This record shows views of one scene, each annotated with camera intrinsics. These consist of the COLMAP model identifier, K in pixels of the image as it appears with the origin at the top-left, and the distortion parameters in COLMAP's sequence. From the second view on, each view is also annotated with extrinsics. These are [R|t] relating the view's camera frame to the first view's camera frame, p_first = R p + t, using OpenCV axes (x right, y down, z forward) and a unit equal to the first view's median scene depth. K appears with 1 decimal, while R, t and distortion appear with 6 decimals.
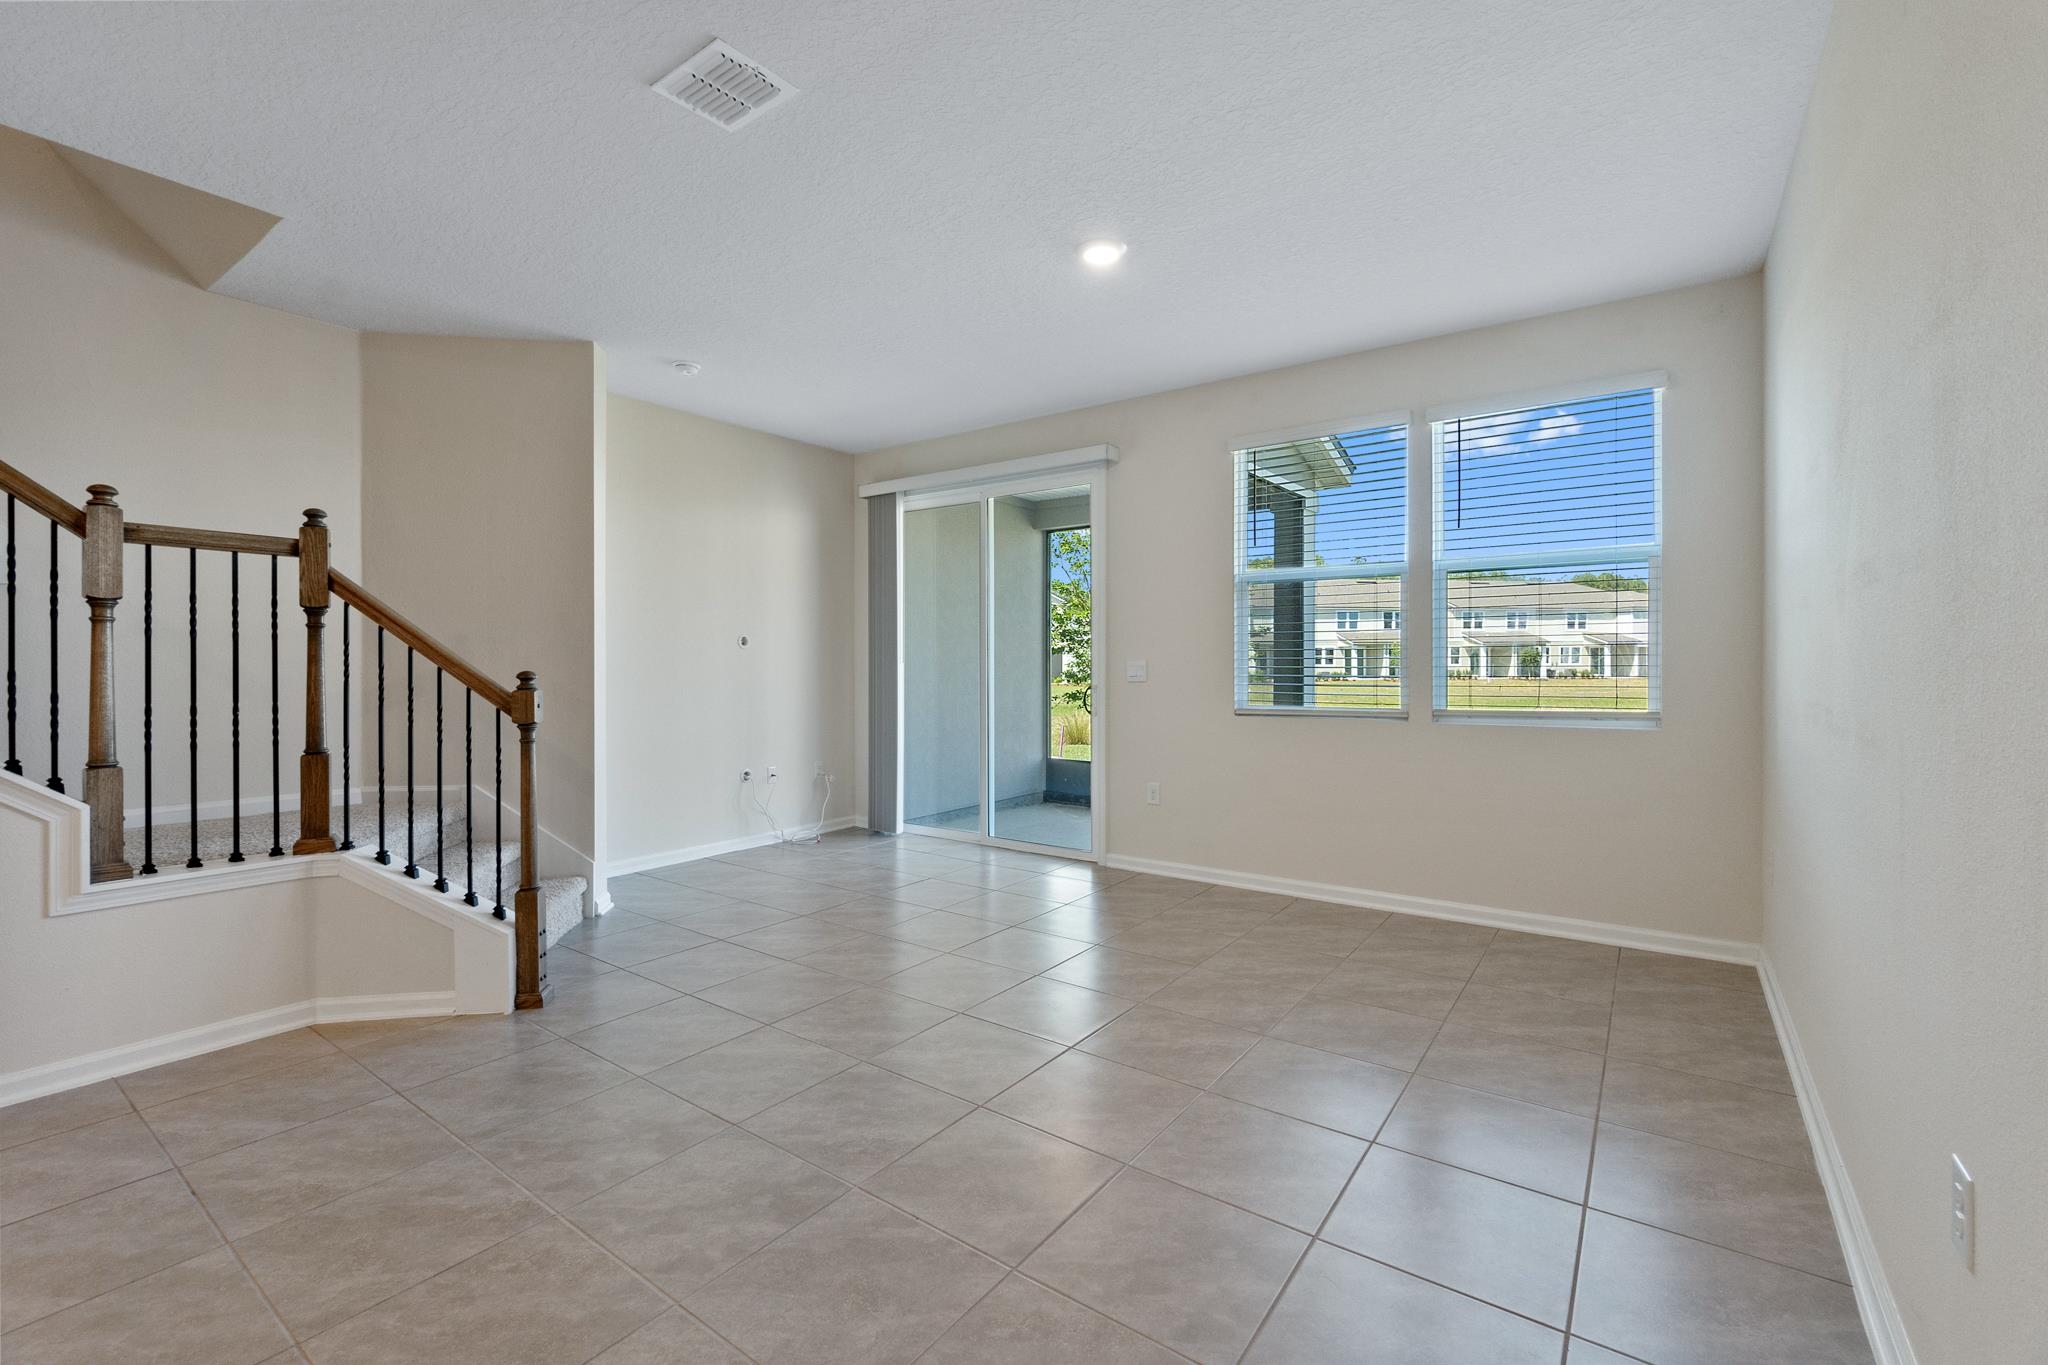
lens RADIAL K [[867.3, 0, 1020.8], [0, 867.3, 671.9], [0, 0, 1]] dist [0.000309, 0.000009]
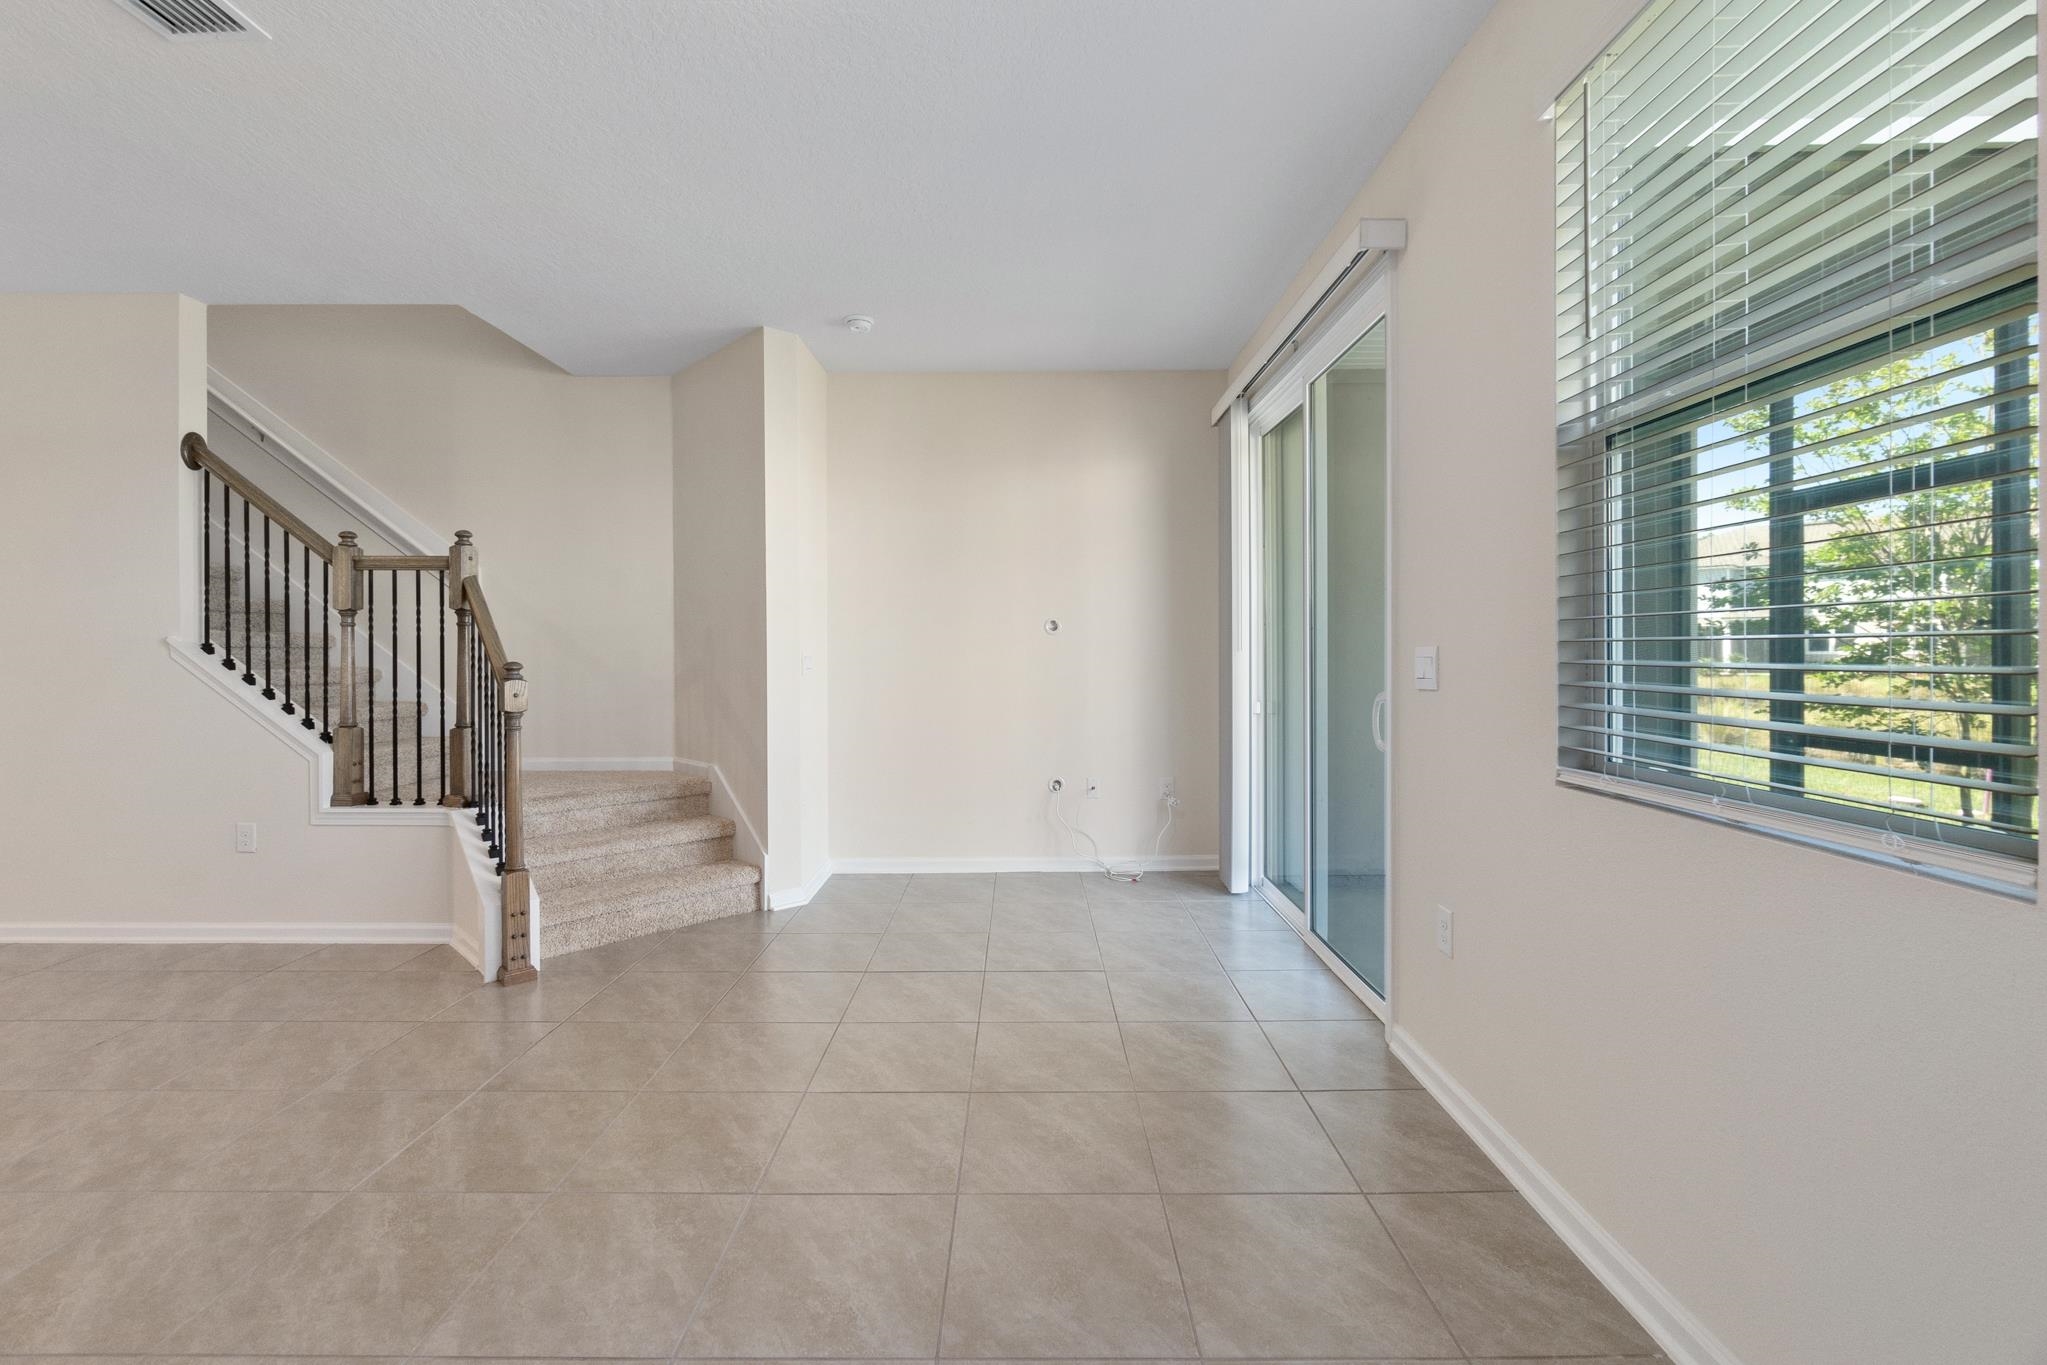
lens RADIAL K [[876.1, 0, 1020.7], [0, 876.1, 656.3], [0, 0, 1]] dist [-0.001465, -0.000684]
pose [[0.587863, 0.003290, -0.808954, 0.634721], [-0.003584, 0.999993, 0.001462, -0.011073], [0.808953, 0.002040, 0.587870, 0.855634]]
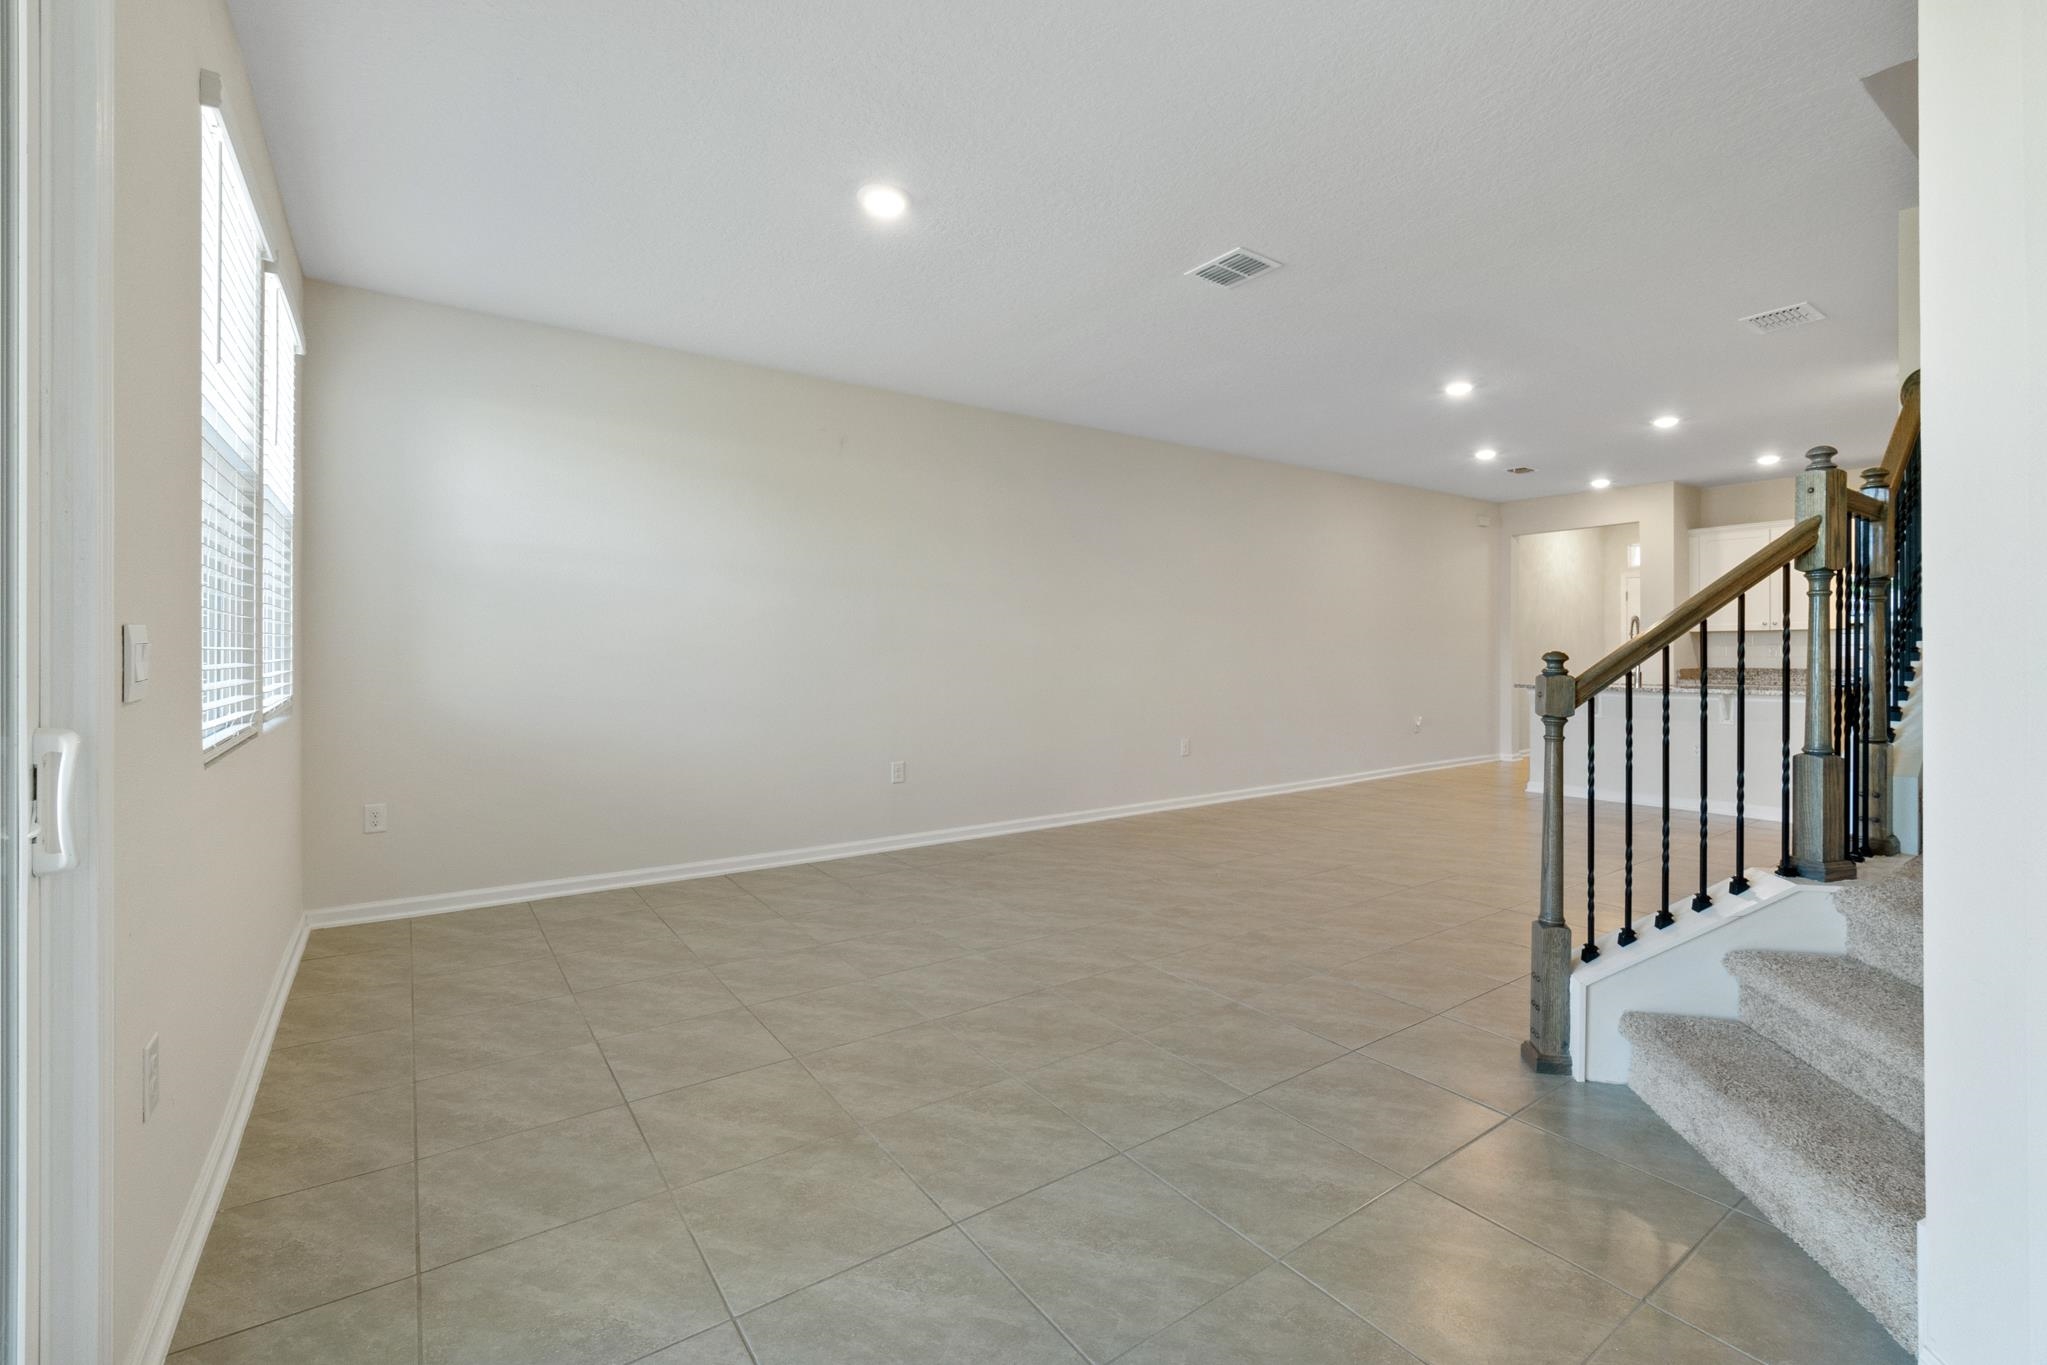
lens RADIAL K [[884.1, 0, 1020.5], [0, 884.1, 650.8], [0, 0, 1]] dist [-0.001435, 0.004670]
pose [[-0.946082, 0.001532, 0.323923, -0.359070], [0.003735, 0.999974, 0.006179, -0.008151], [-0.323905, 0.007056, -0.946063, 1.891568]]
